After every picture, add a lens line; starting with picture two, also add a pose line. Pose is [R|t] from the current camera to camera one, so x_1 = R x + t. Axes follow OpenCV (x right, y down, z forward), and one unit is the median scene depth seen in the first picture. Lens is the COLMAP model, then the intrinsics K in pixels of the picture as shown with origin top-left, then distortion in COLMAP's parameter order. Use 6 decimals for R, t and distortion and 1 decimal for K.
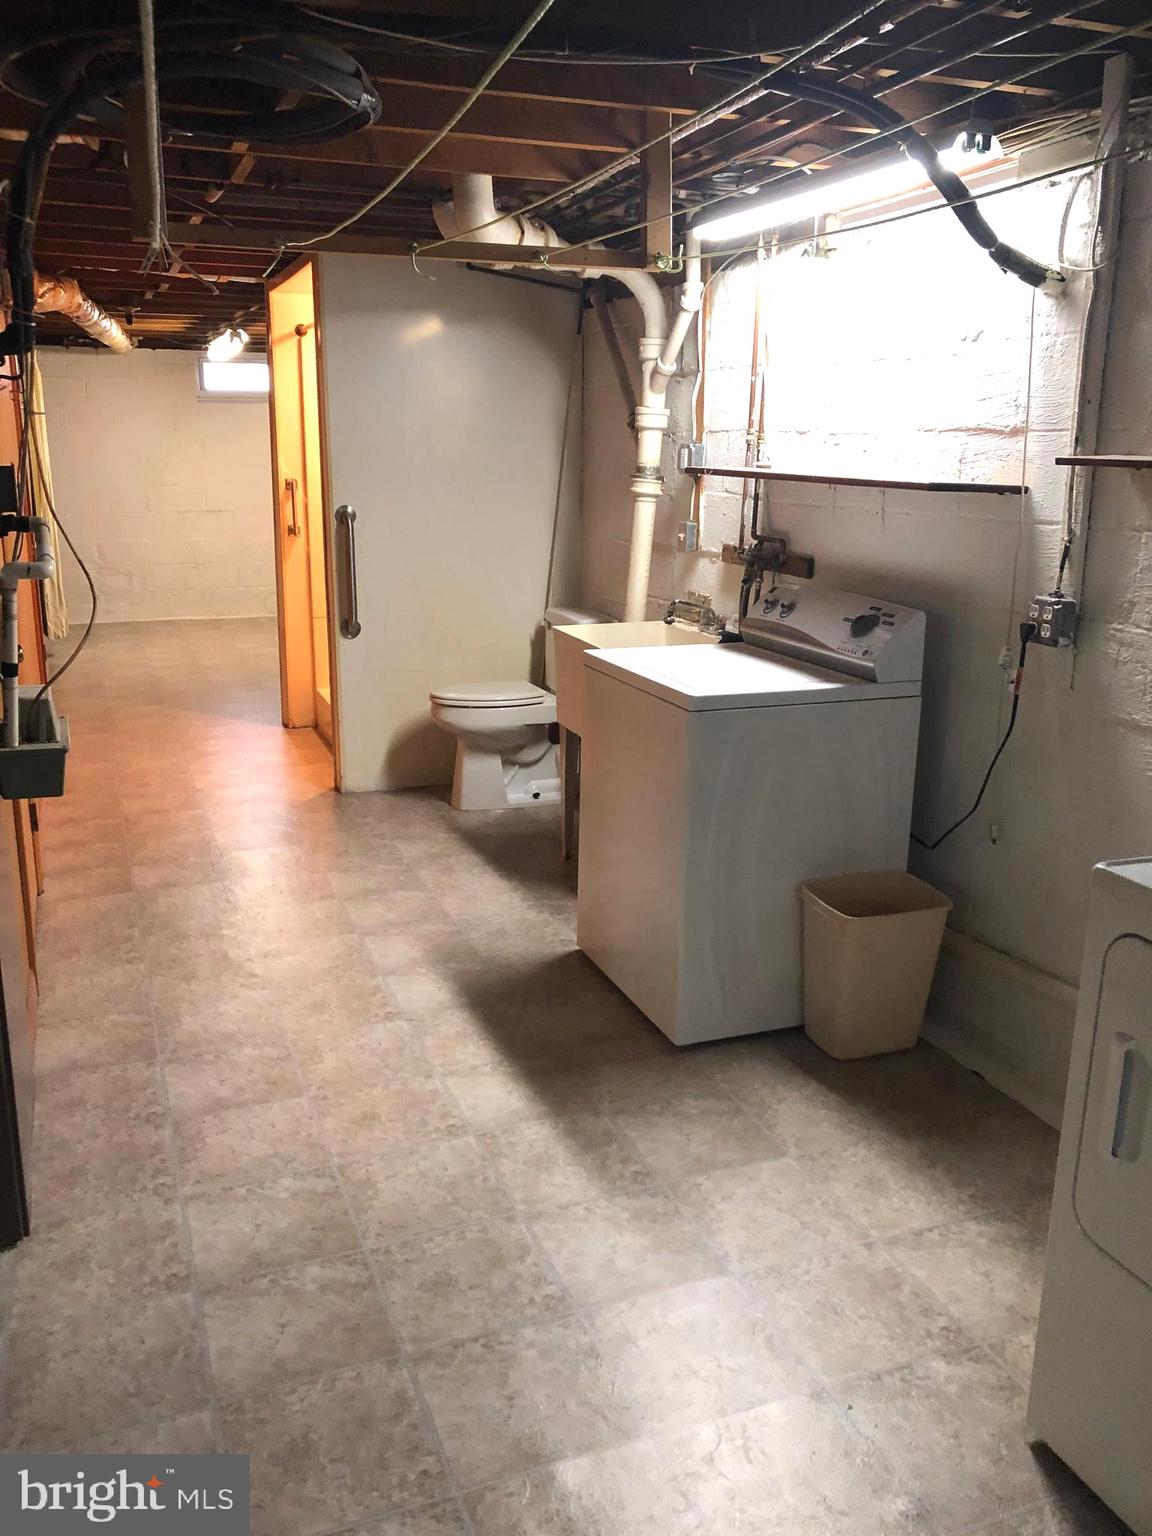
lens RADIAL K [[1231.6, 0, 578.4], [0, 1231.6, 748.7], [0, 0, 1]] dist [0.006514, -0.000644]
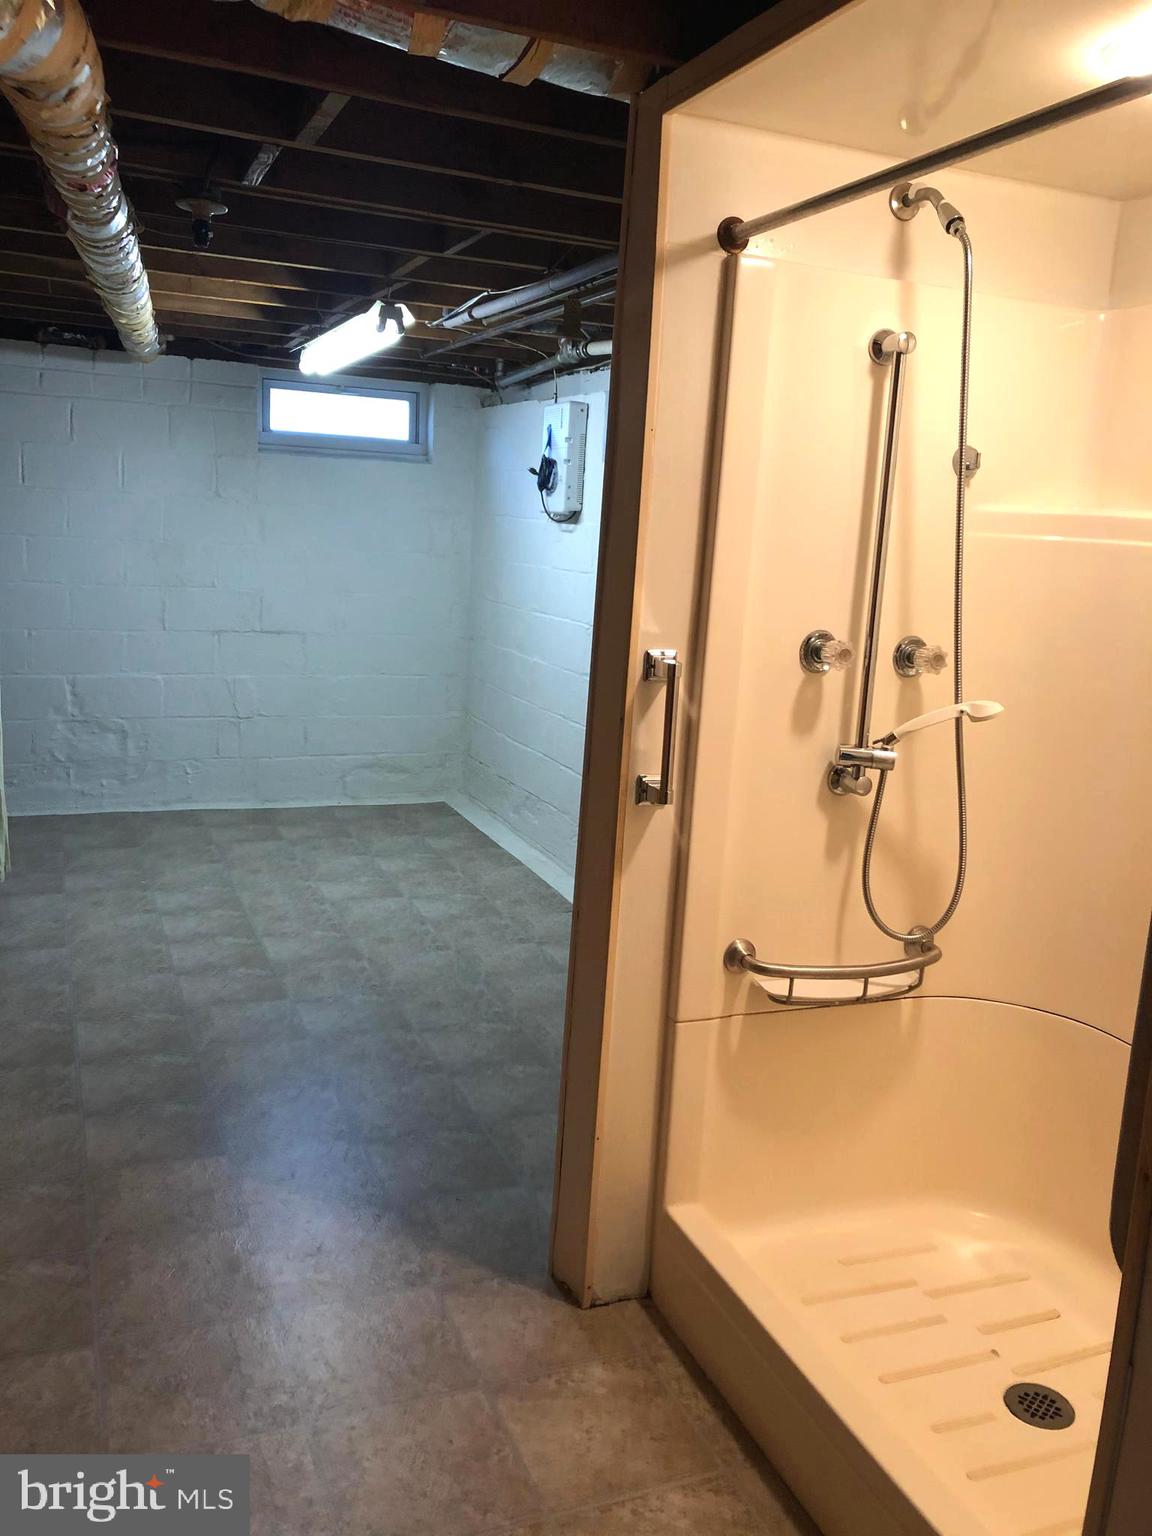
lens RADIAL K [[1258.7, 0, 576.0], [0, 1258.7, 768.0], [0, 0, 1]] dist [0.030887, -0.002423]
pose [[0.998444, 0.049395, 0.025886, -0.165618], [-0.047846, 0.997204, -0.057399, -0.101677], [-0.028649, 0.056071, 0.998016, 0.398684]]
